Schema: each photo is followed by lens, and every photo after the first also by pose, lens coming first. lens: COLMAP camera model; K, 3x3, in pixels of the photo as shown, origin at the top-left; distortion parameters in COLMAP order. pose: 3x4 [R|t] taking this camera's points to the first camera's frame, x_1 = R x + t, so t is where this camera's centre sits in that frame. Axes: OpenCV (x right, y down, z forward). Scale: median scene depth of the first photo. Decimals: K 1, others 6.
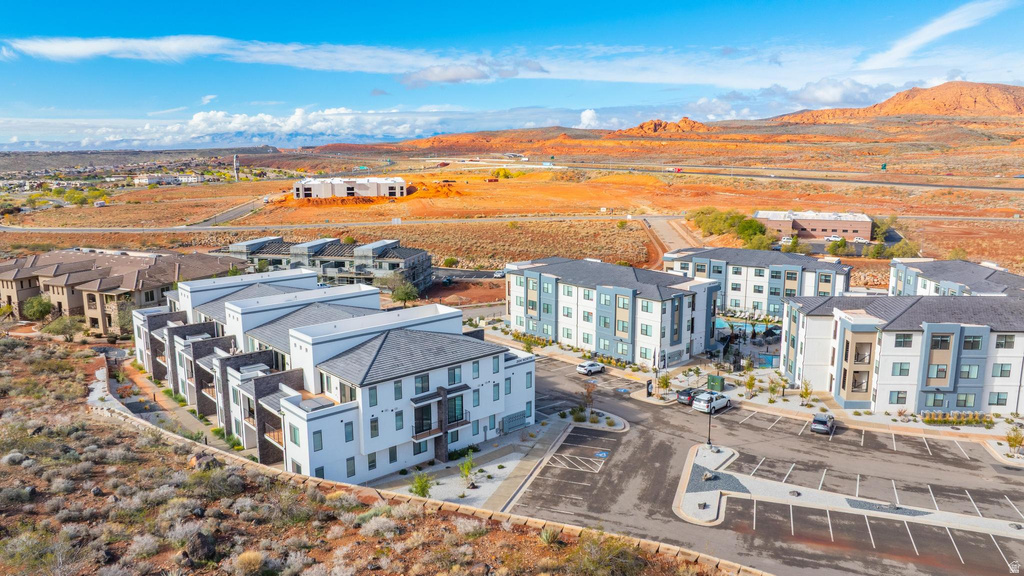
lens RADIAL K [[722.6, 0, 511.5], [0, 722.6, 259.9], [0, 0, 1]] dist [-0.011242, 0.001169]
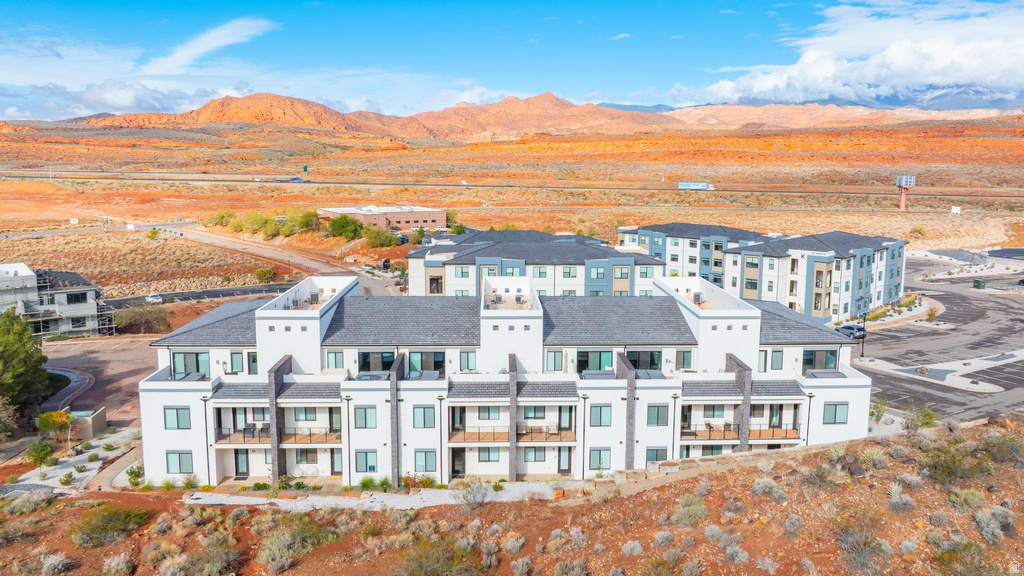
lens RADIAL K [[774.5, 0, 524.3], [0, 774.5, 283.3], [0, 0, 1]] dist [-0.012175, -0.010140]
pose [[0.631508, -0.113236, 0.767056, -0.317064], [0.107767, 0.992495, 0.057793, -0.000845], [-0.767843, 0.046167, 0.638972, 0.180301]]
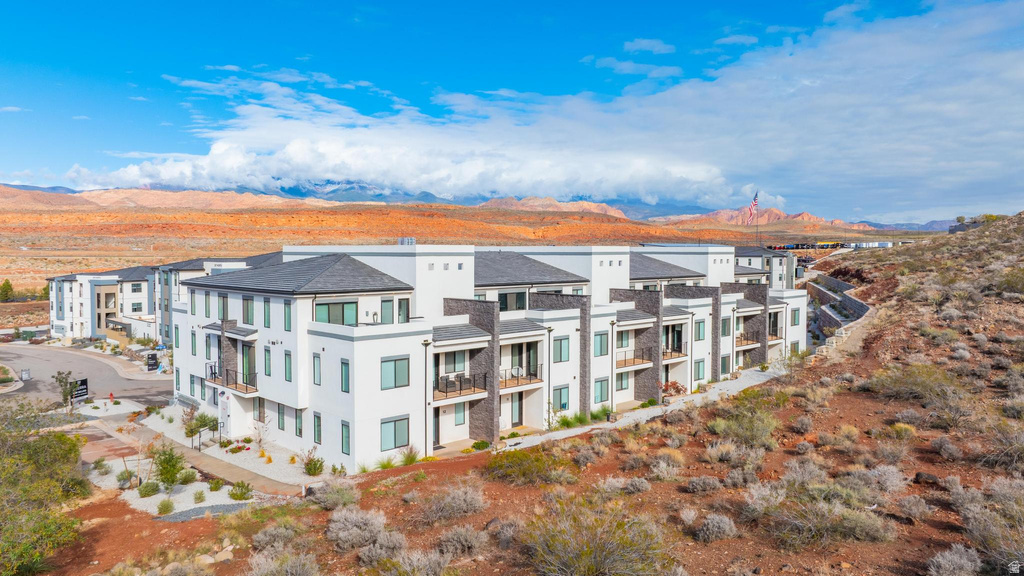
lens RADIAL K [[740.5, 0, 509.4], [0, 740.5, 249.4], [0, 0, 1]] dist [0.000284, 0.006248]
pose [[-0.031644, 0.001366, 0.999498, -0.380744], [0.149910, 0.988694, 0.003395, 0.016552], [-0.988193, 0.149942, -0.031491, 0.382537]]
